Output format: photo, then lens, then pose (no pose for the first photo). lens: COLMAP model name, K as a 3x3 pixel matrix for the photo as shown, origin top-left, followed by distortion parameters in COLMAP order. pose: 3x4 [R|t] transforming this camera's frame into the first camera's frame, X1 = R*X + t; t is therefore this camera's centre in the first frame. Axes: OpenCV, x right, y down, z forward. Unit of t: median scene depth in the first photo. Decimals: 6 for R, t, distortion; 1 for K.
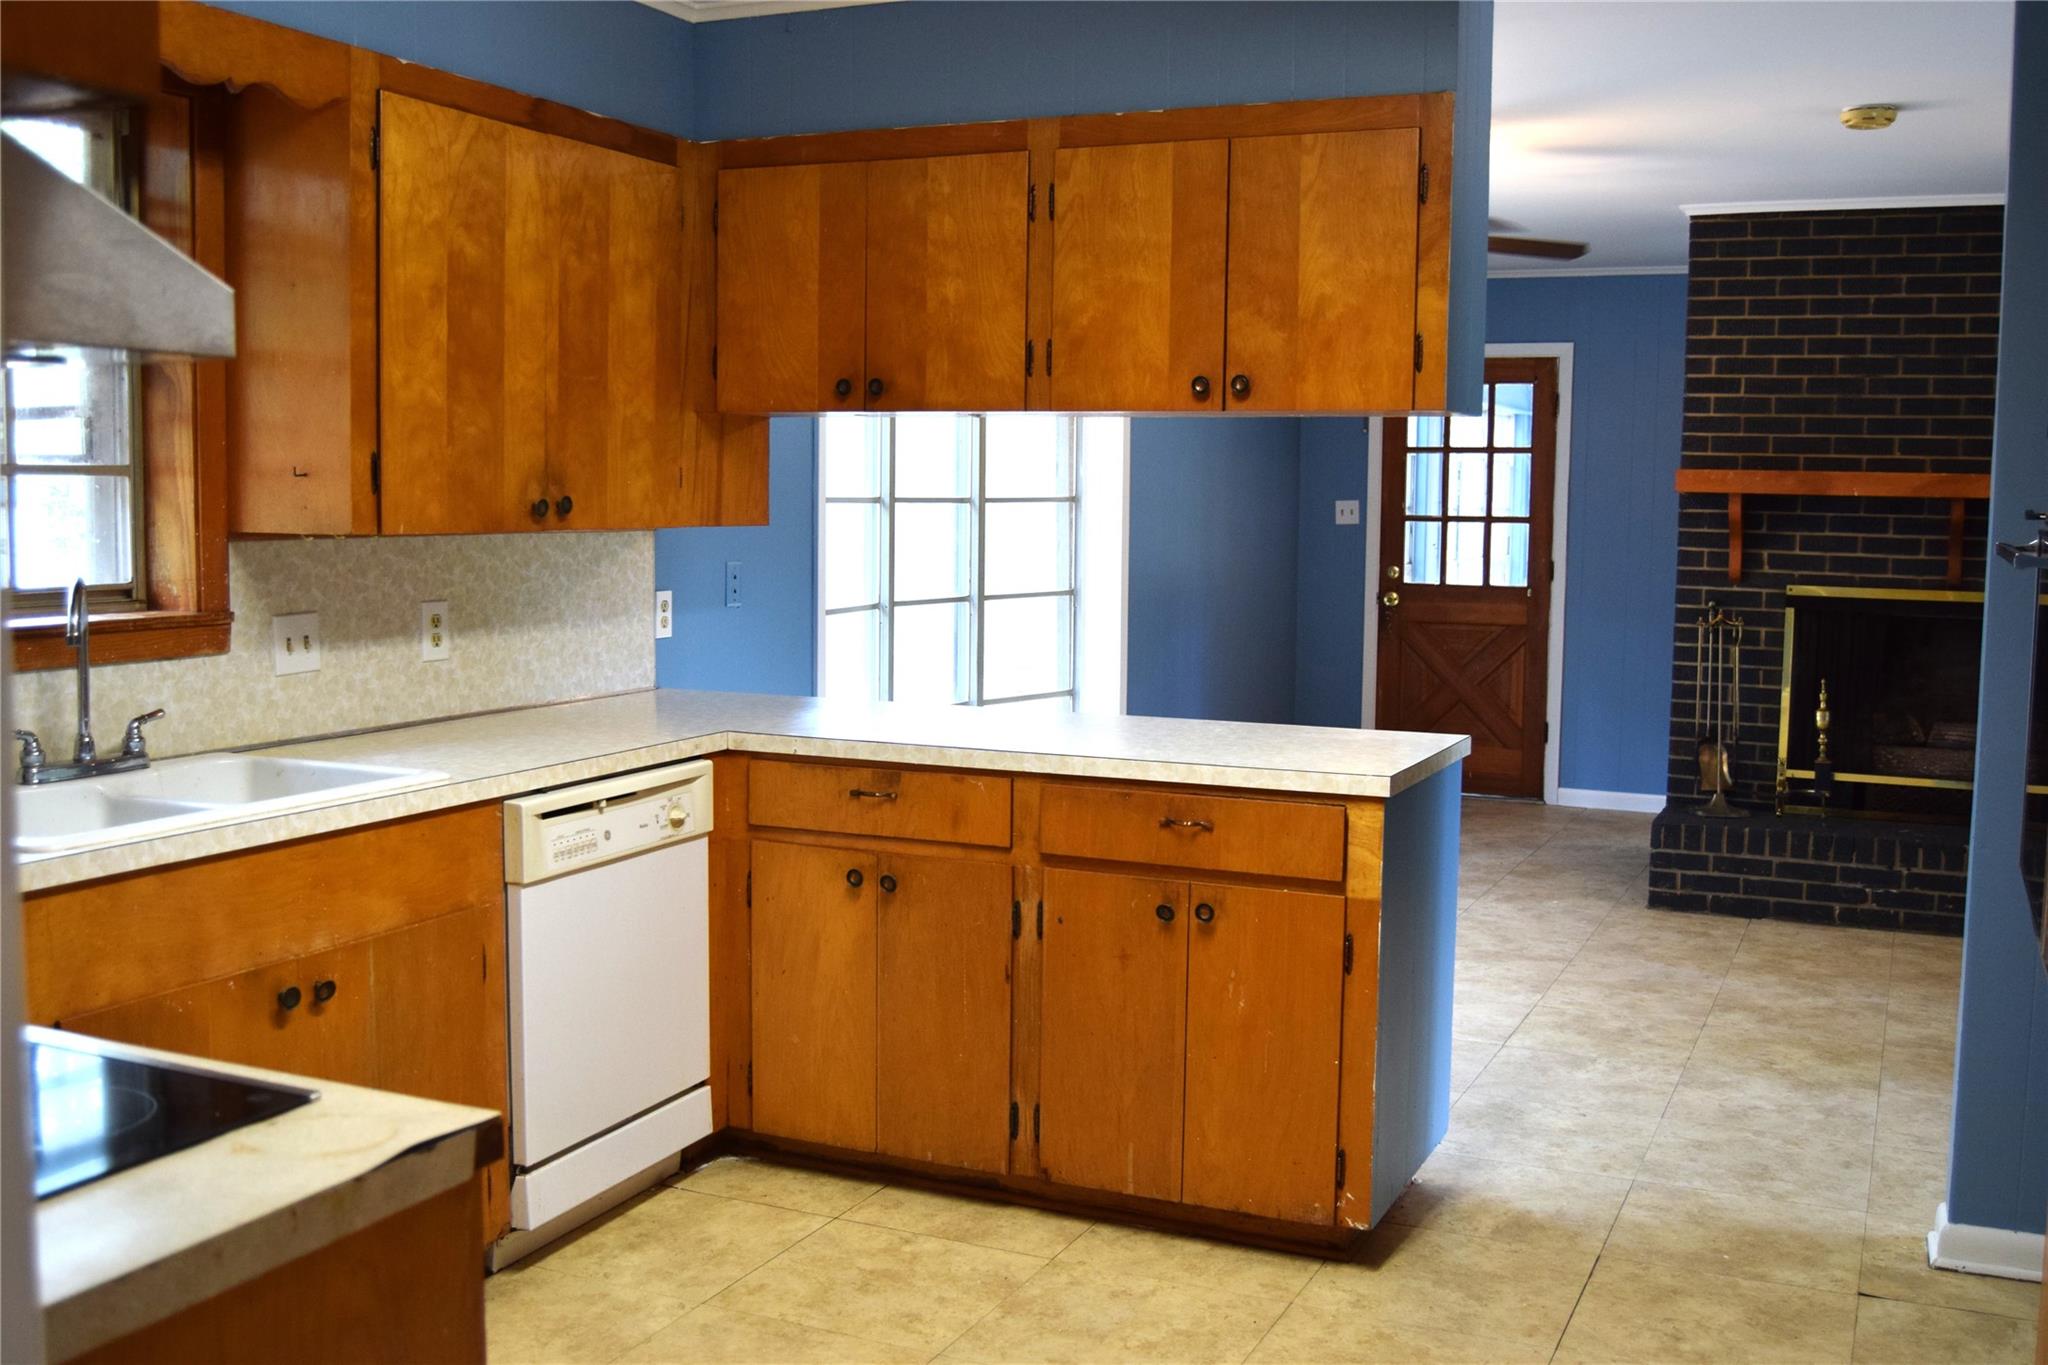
lens RADIAL K [[2033.7, 0, 1024.0], [0, 2033.7, 682.5], [0, 0, 1]] dist [-0.079214, 0.028179]
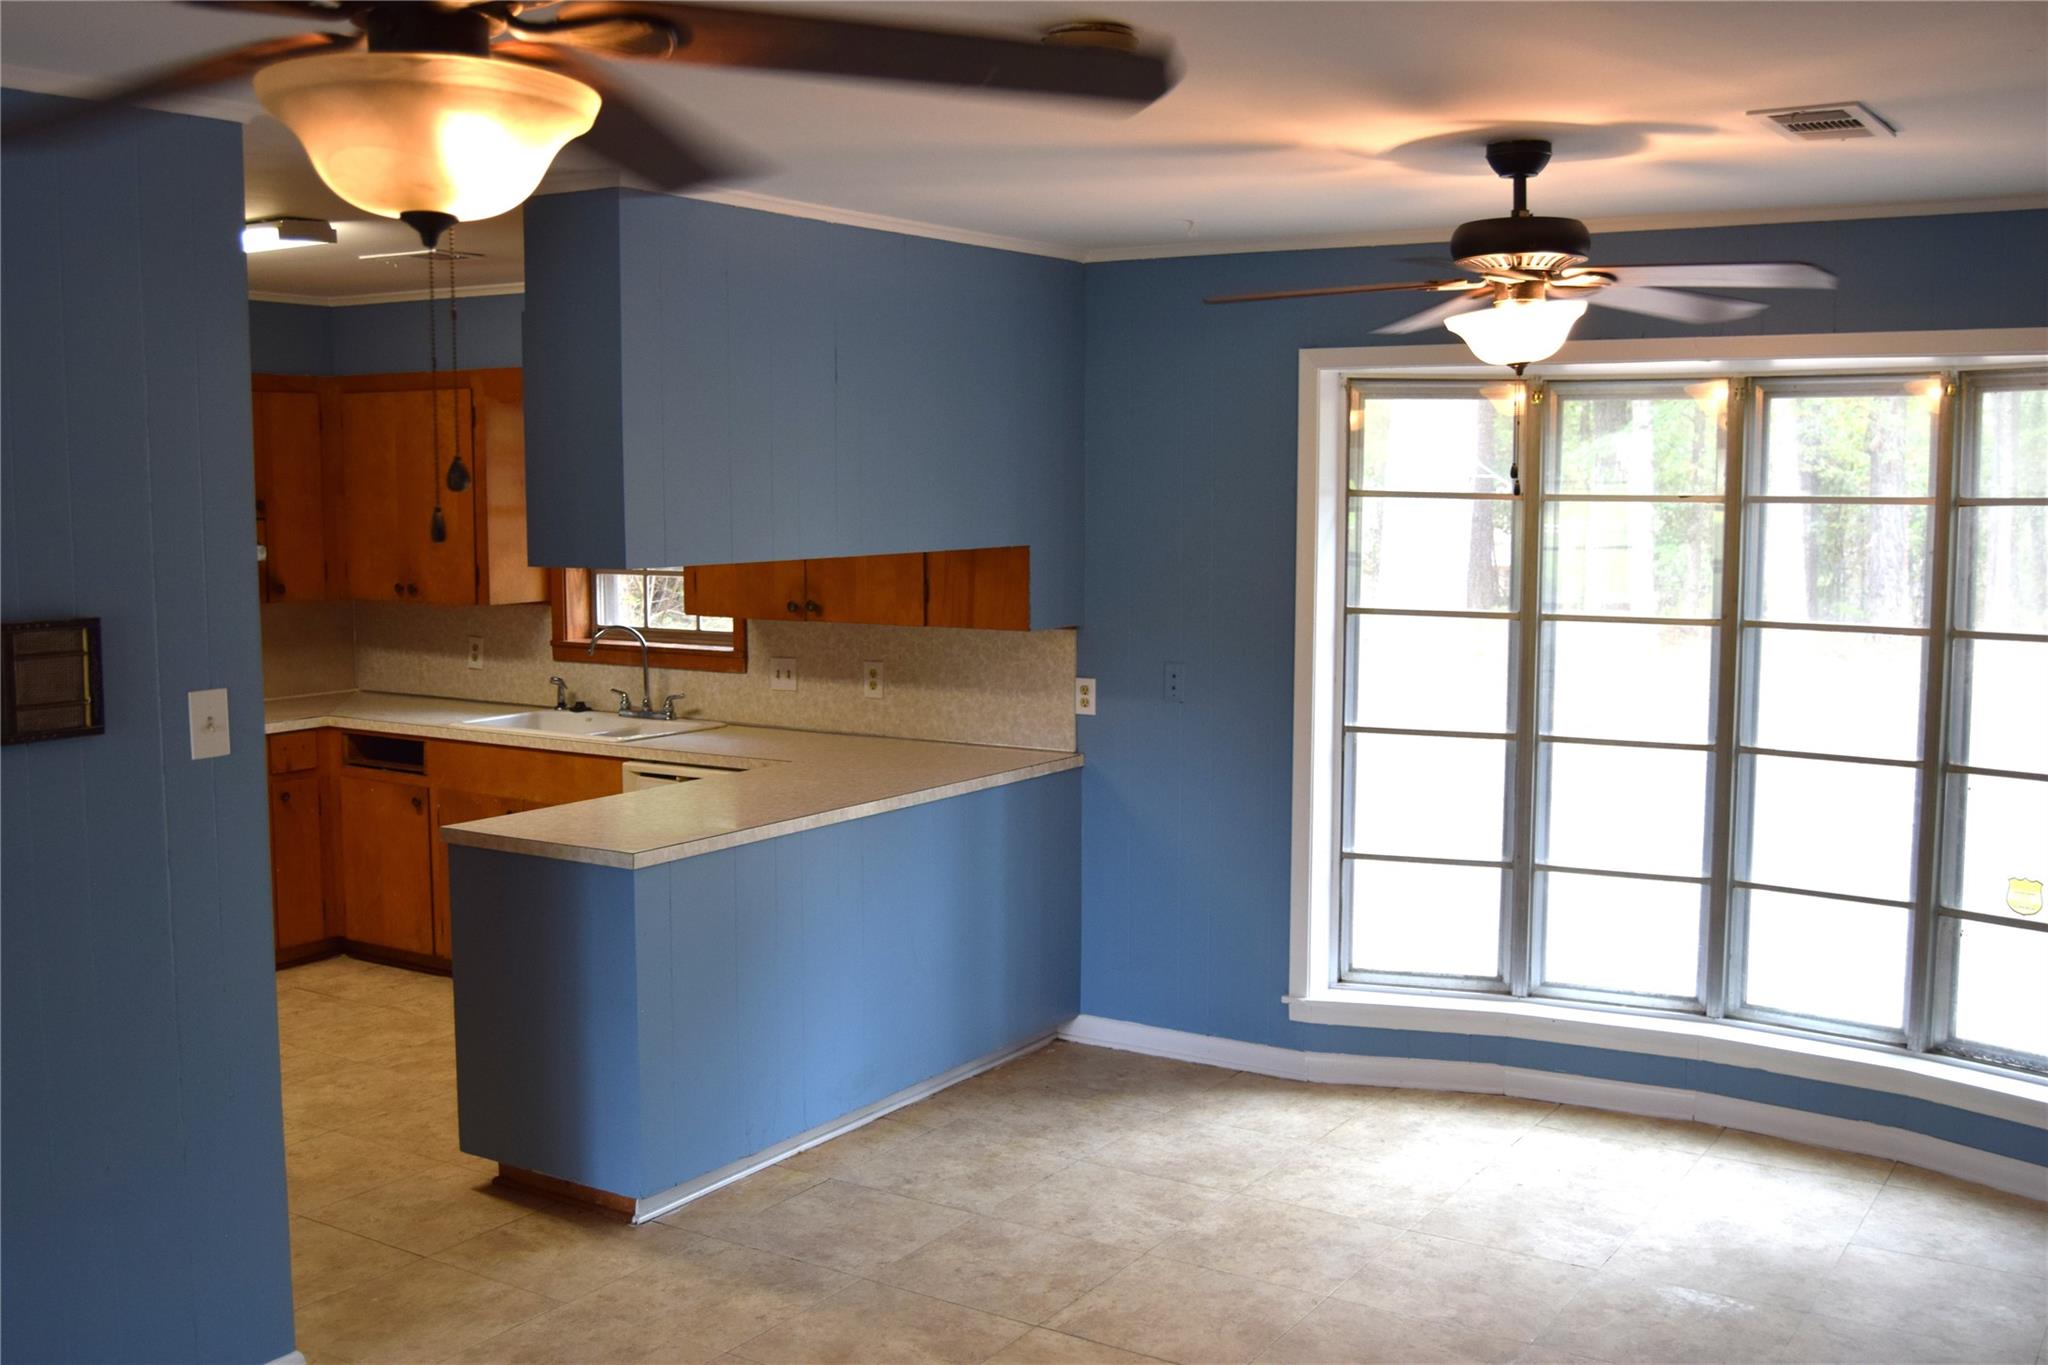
lens RADIAL K [[1992.4, 0, 1070.9], [0, 1992.4, 677.6], [0, 0, 1]] dist [-0.094733, 0.017358]
pose [[-0.133648, 0.089121, -0.987014, 1.323172], [-0.092631, 0.990465, 0.101975, -0.215349], [0.986690, 0.105057, -0.124118, 1.434973]]
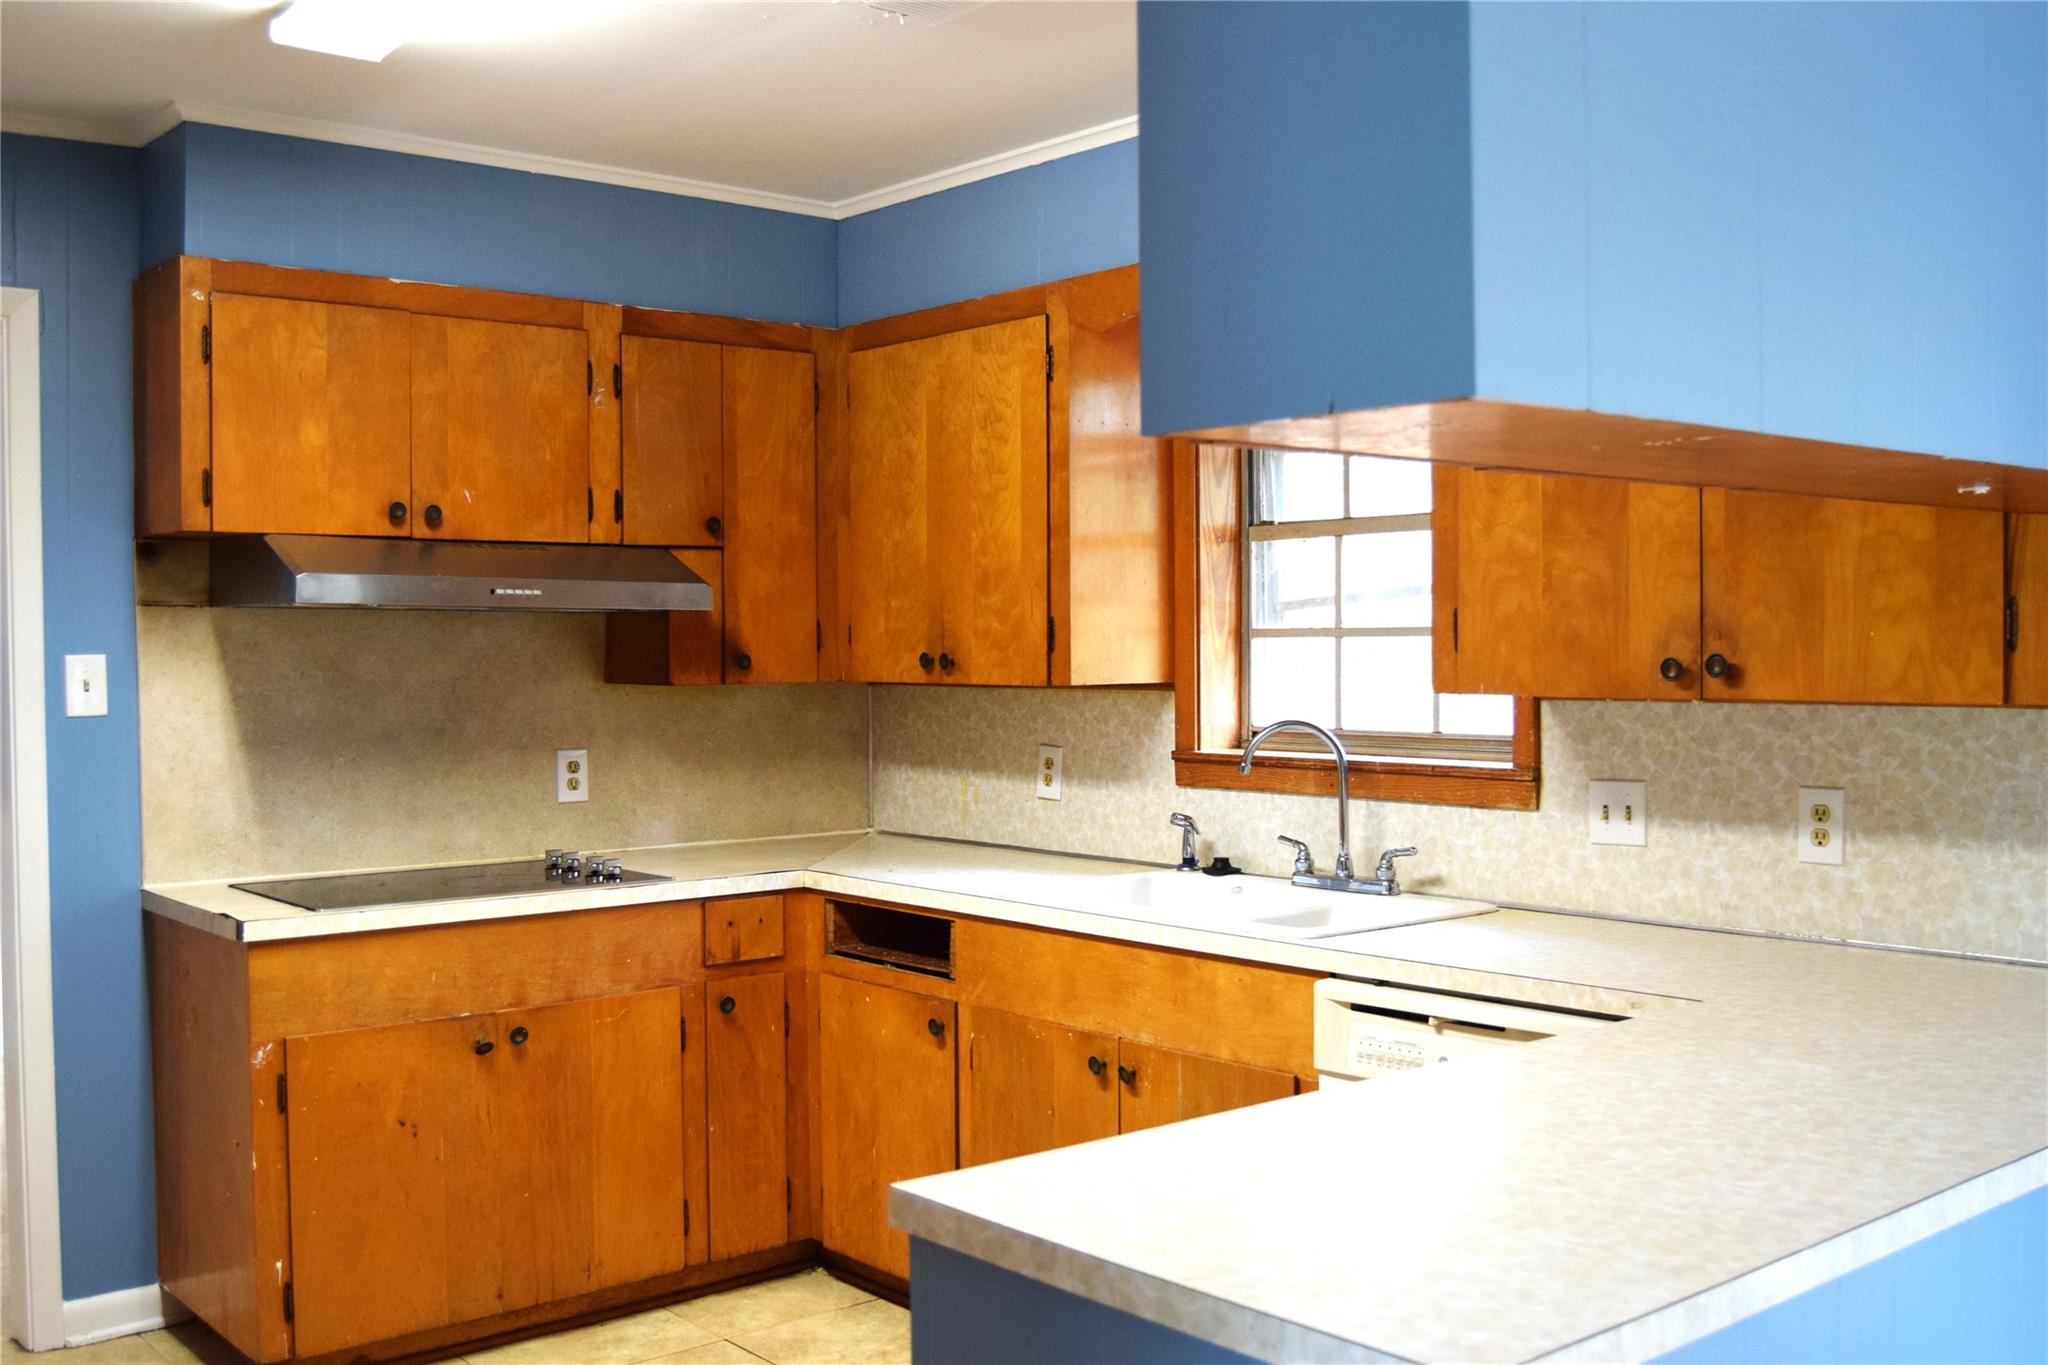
lens RADIAL K [[1992.4, 0, 1070.9], [0, 1992.4, 677.6], [0, 0, 1]] dist [-0.094733, 0.017358]
pose [[-0.420449, 0.010306, -0.907258, 0.552651], [-0.081088, 0.995507, 0.048887, -0.102349], [0.903686, 0.094123, -0.417724, 1.115919]]
